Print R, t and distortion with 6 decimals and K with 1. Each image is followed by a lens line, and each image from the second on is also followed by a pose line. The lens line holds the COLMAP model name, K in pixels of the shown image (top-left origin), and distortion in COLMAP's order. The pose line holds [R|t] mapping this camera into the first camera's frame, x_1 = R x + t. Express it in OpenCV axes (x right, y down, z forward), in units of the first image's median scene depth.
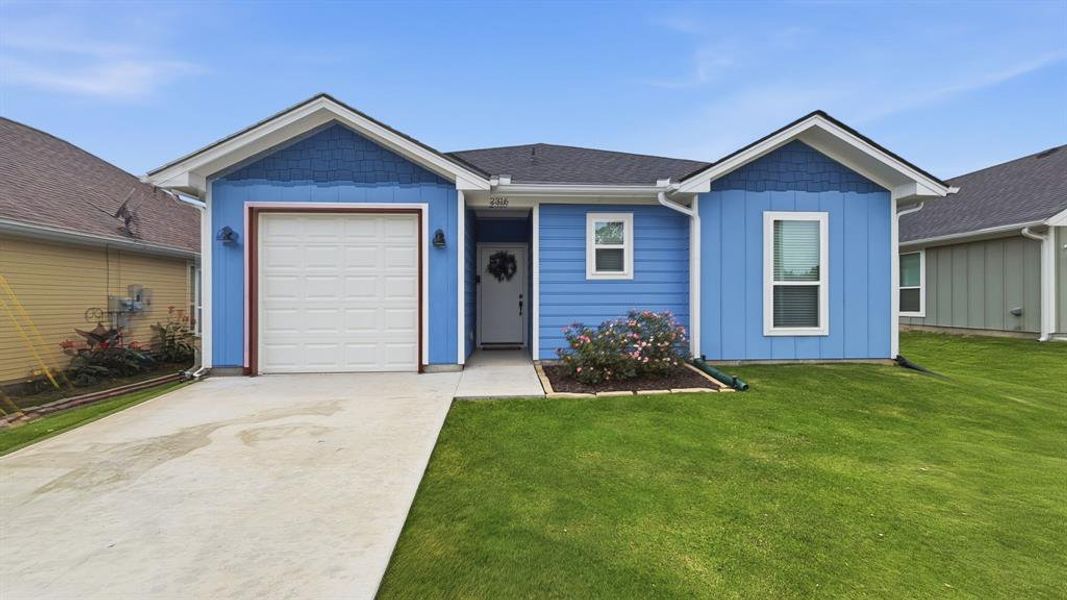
lens RADIAL K [[430.8, 0, 533.5], [0, 430.8, 300.0], [0, 0, 1]] dist [0.000996, 0.000054]
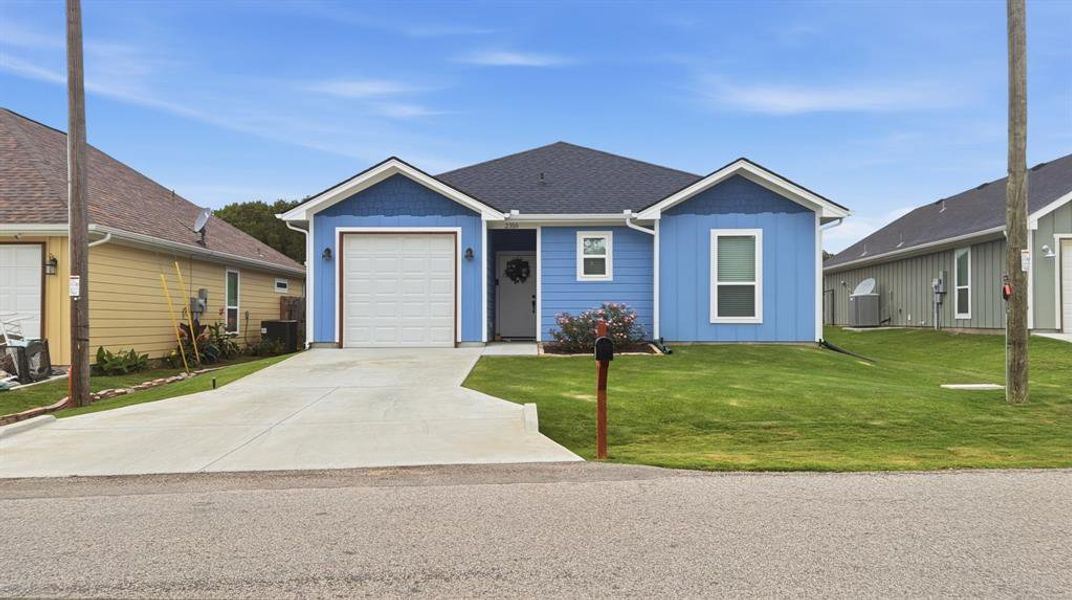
lens RADIAL K [[803.8, 0, 525.8], [0, 803.8, 301.8], [0, 0, 1]] dist [0.131688, -0.223854]
pose [[0.995950, 0.000285, -0.089903, 0.195594], [-0.001497, 0.999909, -0.013414, 0.051909], [0.089891, 0.013494, 0.995860, -1.545658]]
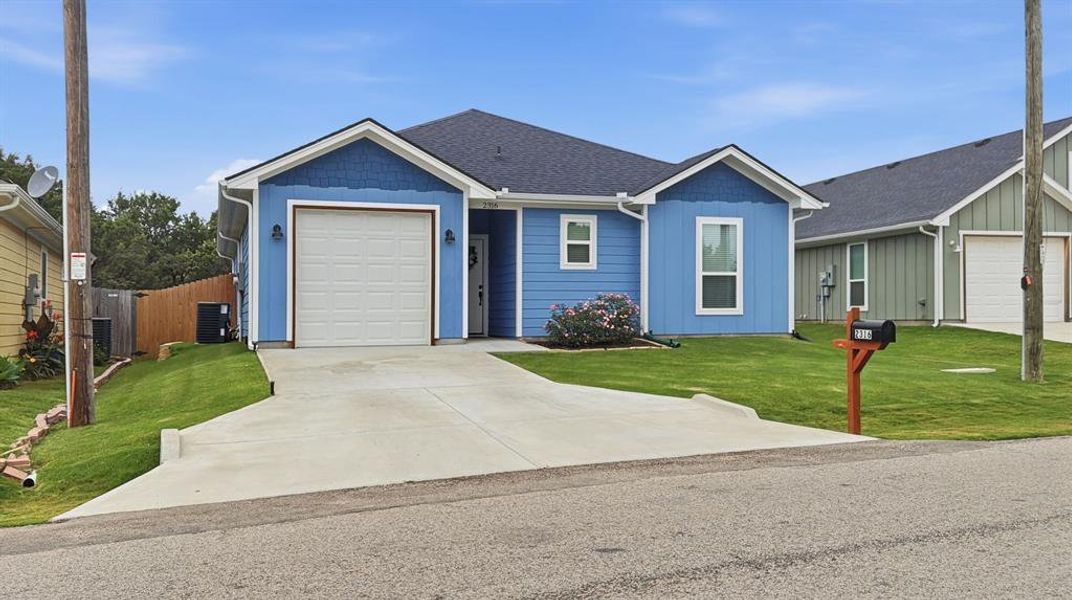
lens RADIAL K [[961.4, 0, 556.7], [0, 961.4, 306.6], [0, 0, 1]] dist [0.160363, -0.418648]
pose [[0.962828, -0.001039, 0.270114, -0.633326], [0.002589, 0.999982, -0.005383, 0.073144], [-0.270103, 0.005882, 0.962813, -1.640213]]
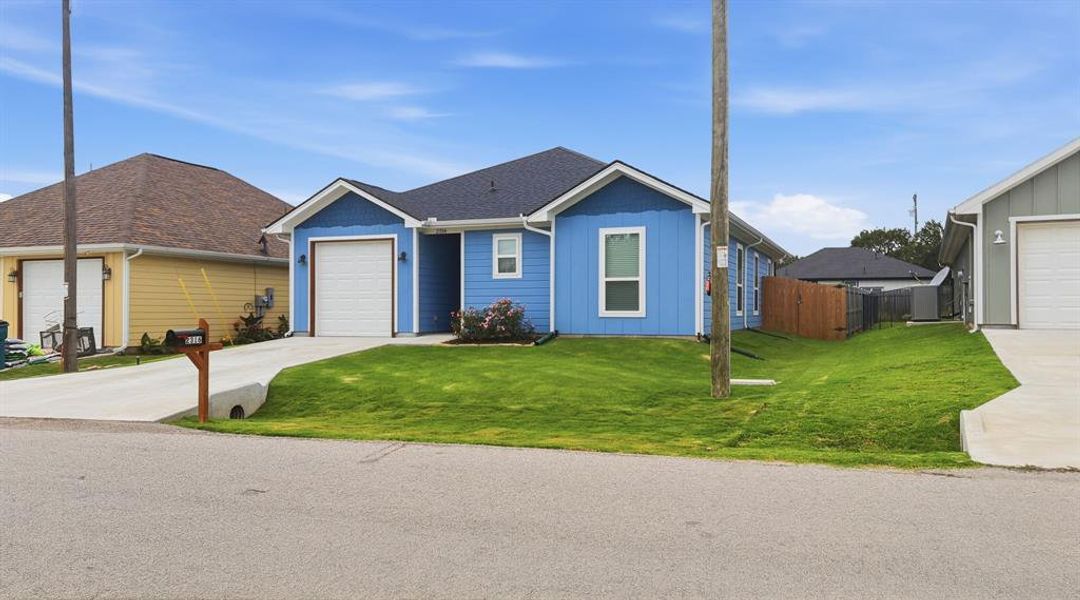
lens RADIAL K [[798.7, 0, 540.0], [0, 798.7, 300.0], [0, 0, 1]] dist [0.056152, -0.001155]
pose [[0.898007, -0.003379, -0.439969, 1.529821], [0.001550, 0.999989, -0.004516, 0.039571], [0.439979, 0.003373, 0.898002, -1.448762]]
